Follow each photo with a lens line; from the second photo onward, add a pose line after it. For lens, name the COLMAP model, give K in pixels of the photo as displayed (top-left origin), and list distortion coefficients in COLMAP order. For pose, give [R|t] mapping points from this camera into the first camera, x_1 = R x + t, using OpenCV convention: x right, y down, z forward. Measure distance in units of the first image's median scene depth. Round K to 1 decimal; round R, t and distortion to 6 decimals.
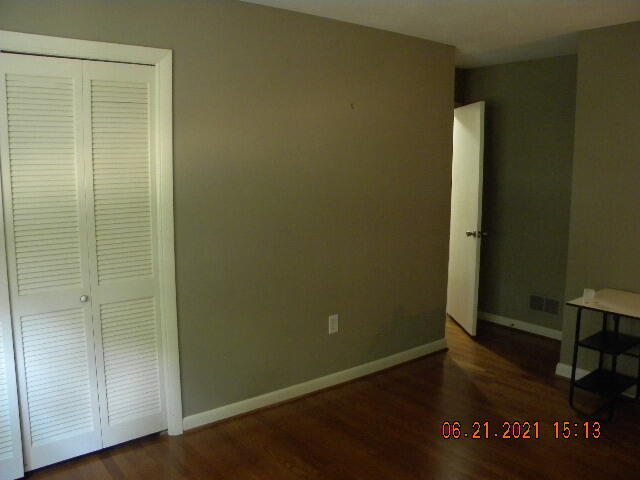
lens RADIAL K [[540.5, 0, 320.0], [0, 540.5, 240.0], [0, 0, 1]] dist [-0.179180, 0.153591]
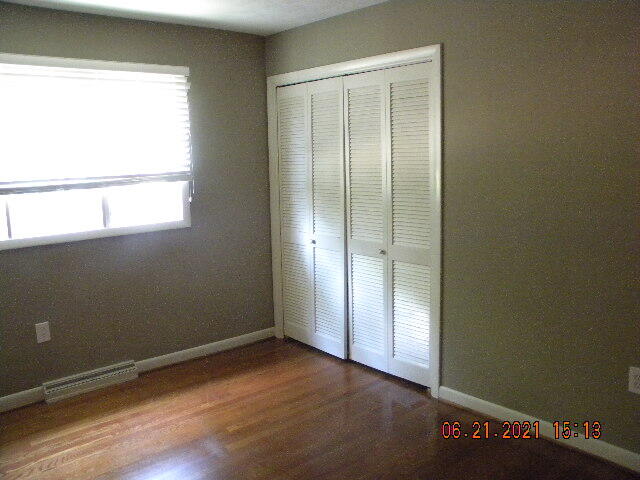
lens RADIAL K [[540.5, 0, 320.0], [0, 540.5, 240.0], [0, 0, 1]] dist [-0.179180, 0.153591]
pose [[0.078621, 0.161206, -0.983784, 0.833207], [-0.121282, 0.981055, 0.151066, -0.099379], [0.989500, 0.107438, 0.096683, 0.696015]]
